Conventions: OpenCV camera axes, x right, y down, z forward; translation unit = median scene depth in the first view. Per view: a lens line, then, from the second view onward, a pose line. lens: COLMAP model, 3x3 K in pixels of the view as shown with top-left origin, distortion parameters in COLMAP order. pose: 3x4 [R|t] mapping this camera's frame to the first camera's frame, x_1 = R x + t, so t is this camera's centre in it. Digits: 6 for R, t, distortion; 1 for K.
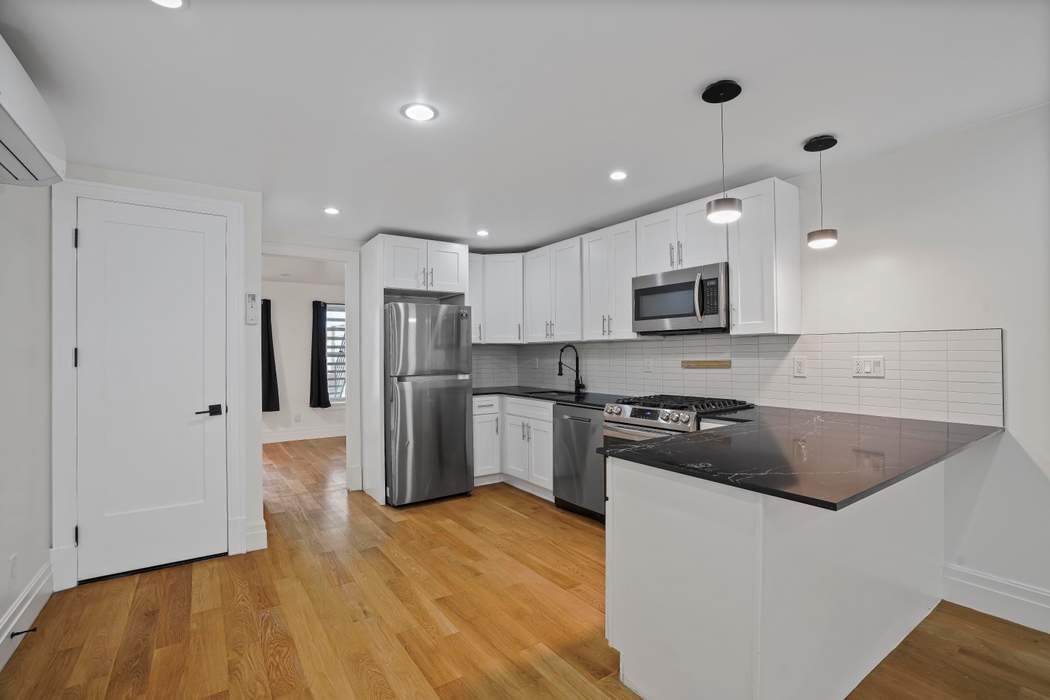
lens RADIAL K [[481.9, 0, 526.1], [0, 481.9, 345.0], [0, 0, 1]] dist [-0.024805, 0.000115]
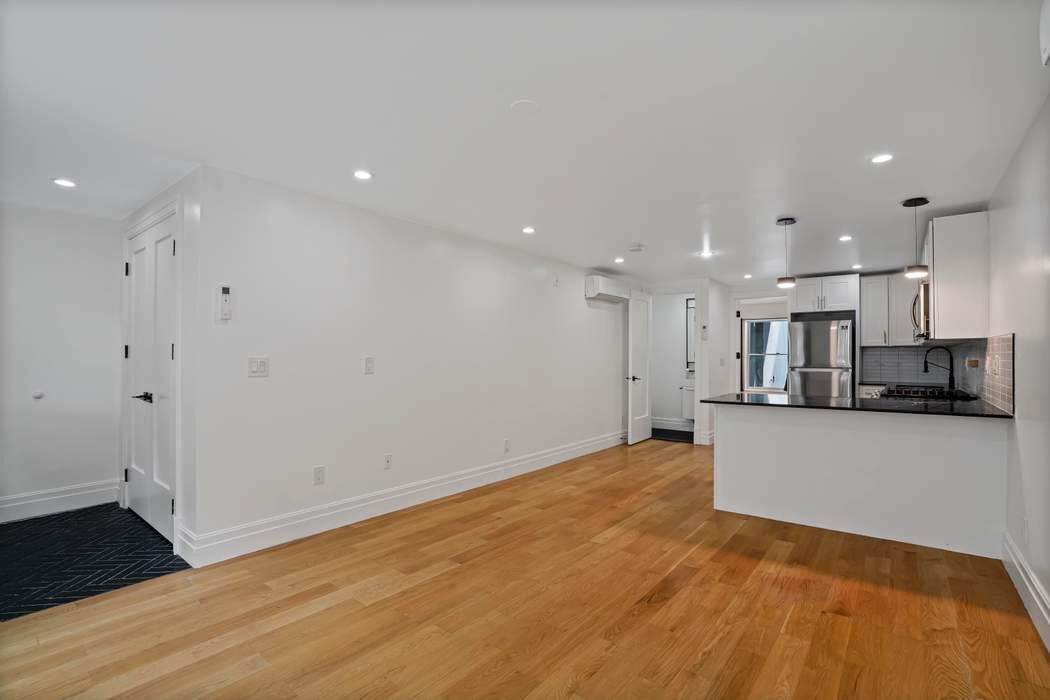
lens RADIAL K [[481.9, 0, 525.8], [0, 481.9, 350.8], [0, 0, 1]] dist [-0.024805, 0.000115]
pose [[0.255836, -0.001673, -0.966719, 0.954959], [0.010588, 0.999943, 0.001072, -0.002078], [0.966662, -0.010510, 0.255840, -0.259946]]
